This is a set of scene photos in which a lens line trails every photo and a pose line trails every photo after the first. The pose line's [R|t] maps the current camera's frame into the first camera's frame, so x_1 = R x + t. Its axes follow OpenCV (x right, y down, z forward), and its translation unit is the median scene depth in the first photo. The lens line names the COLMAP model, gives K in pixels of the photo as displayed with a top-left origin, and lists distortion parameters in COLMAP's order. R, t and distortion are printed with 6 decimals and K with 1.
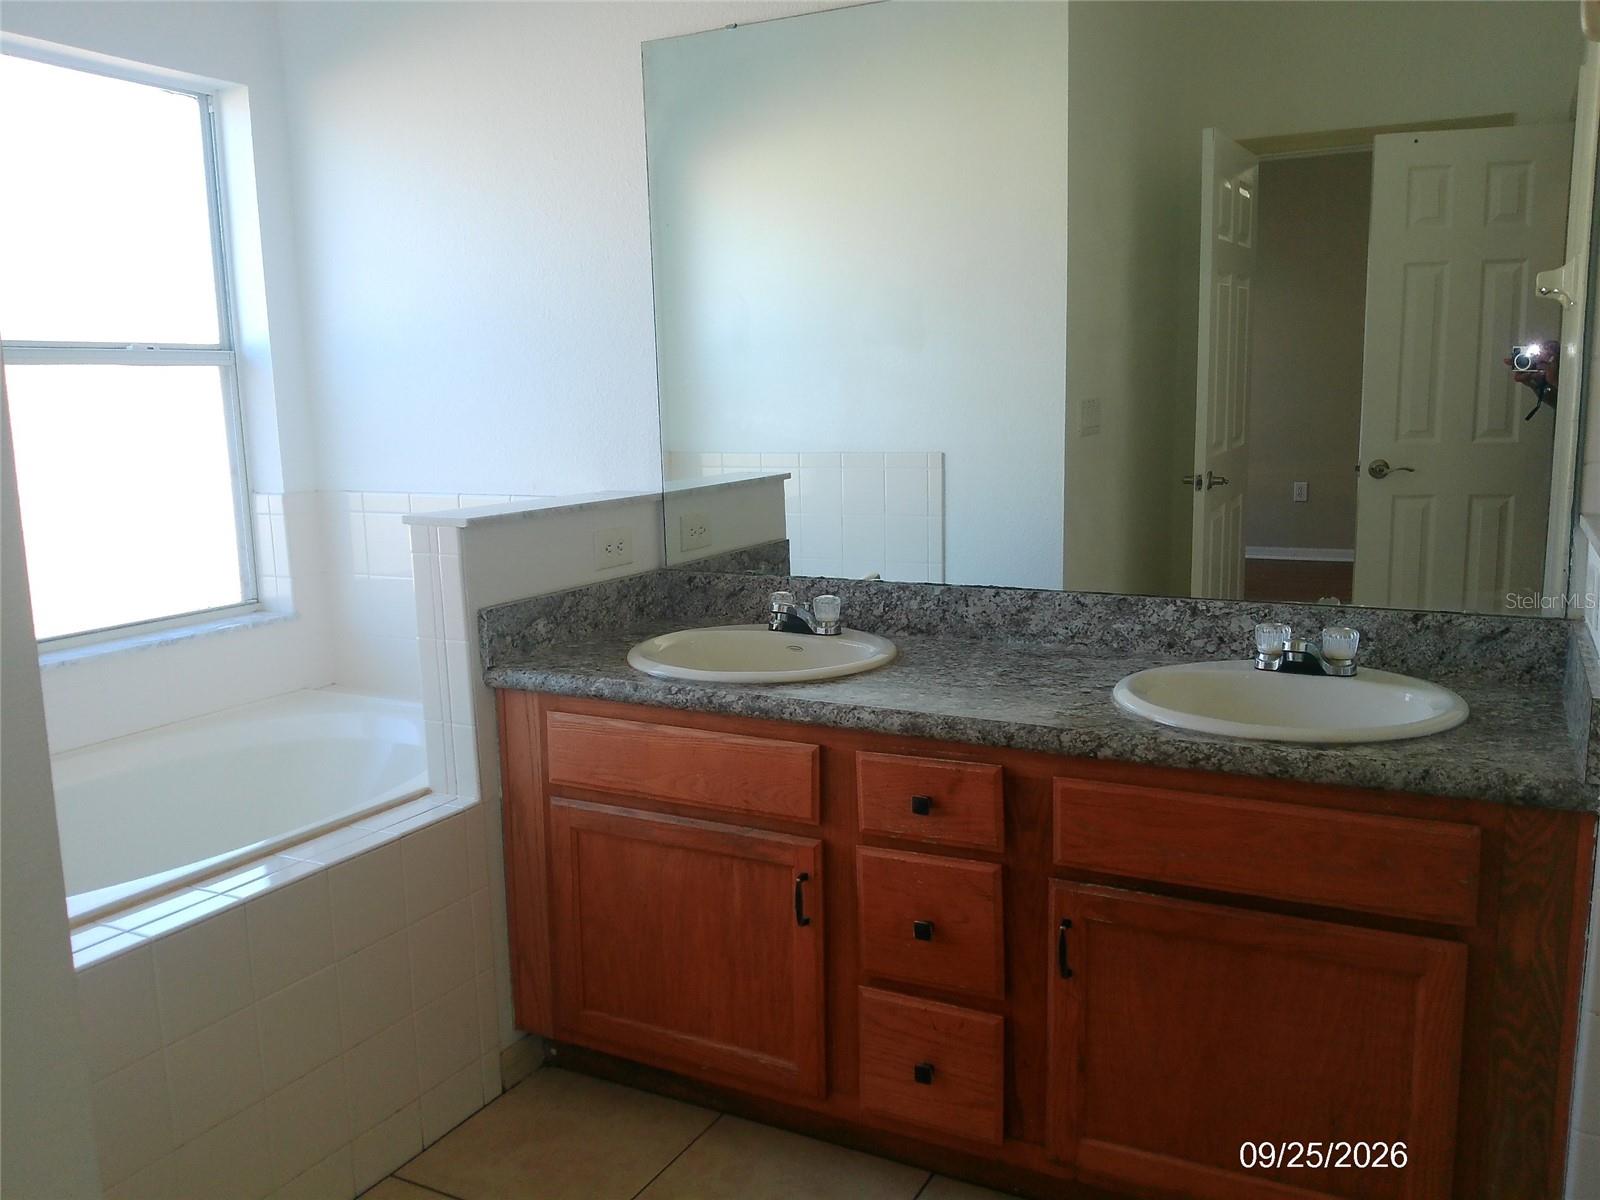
lens RADIAL K [[1331.9, 0, 803.7], [0, 1331.9, 592.1], [0, 0, 1]] dist [0.076084, -0.123070]
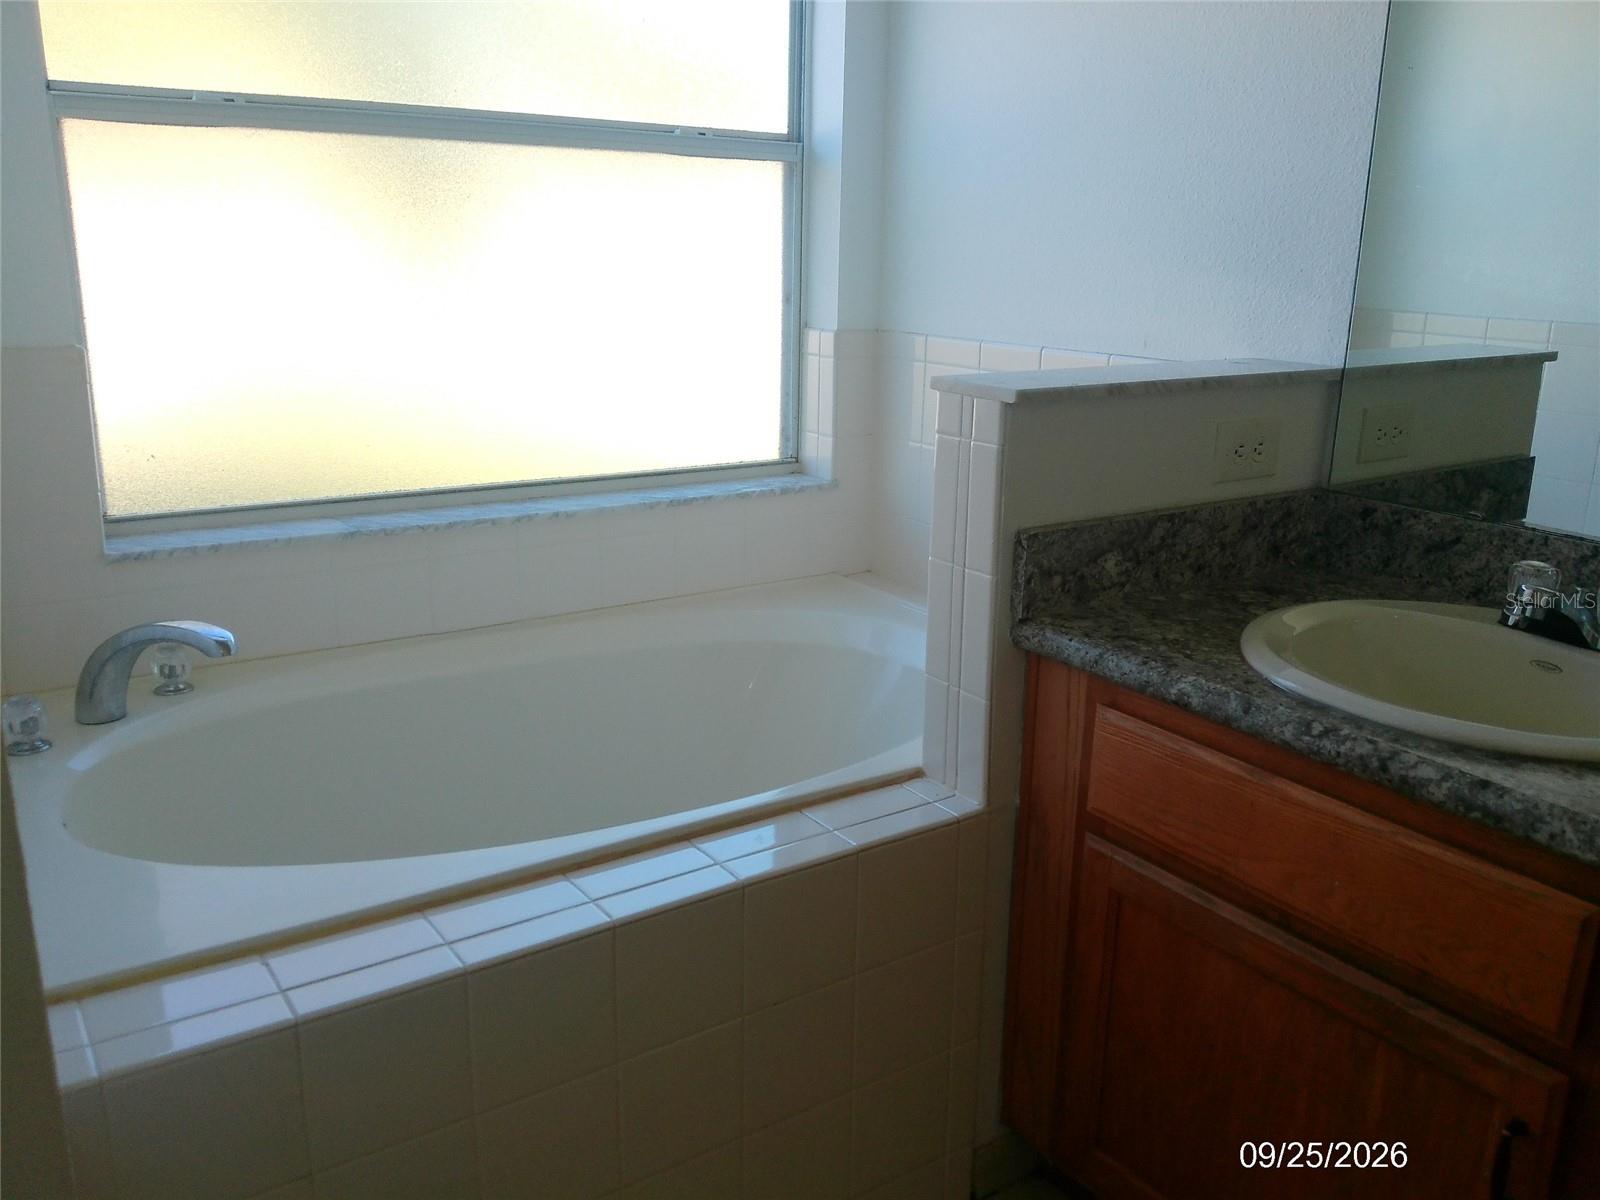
lens RADIAL K [[1331.9, 0, 810.4], [0, 1331.9, 603.9], [0, 0, 1]] dist [0.076084, -0.123070]
pose [[0.892263, 0.159931, -0.422242, -0.049600], [-0.109462, 0.983889, 0.141353, -0.031554], [0.438046, -0.079905, 0.895394, 0.351589]]
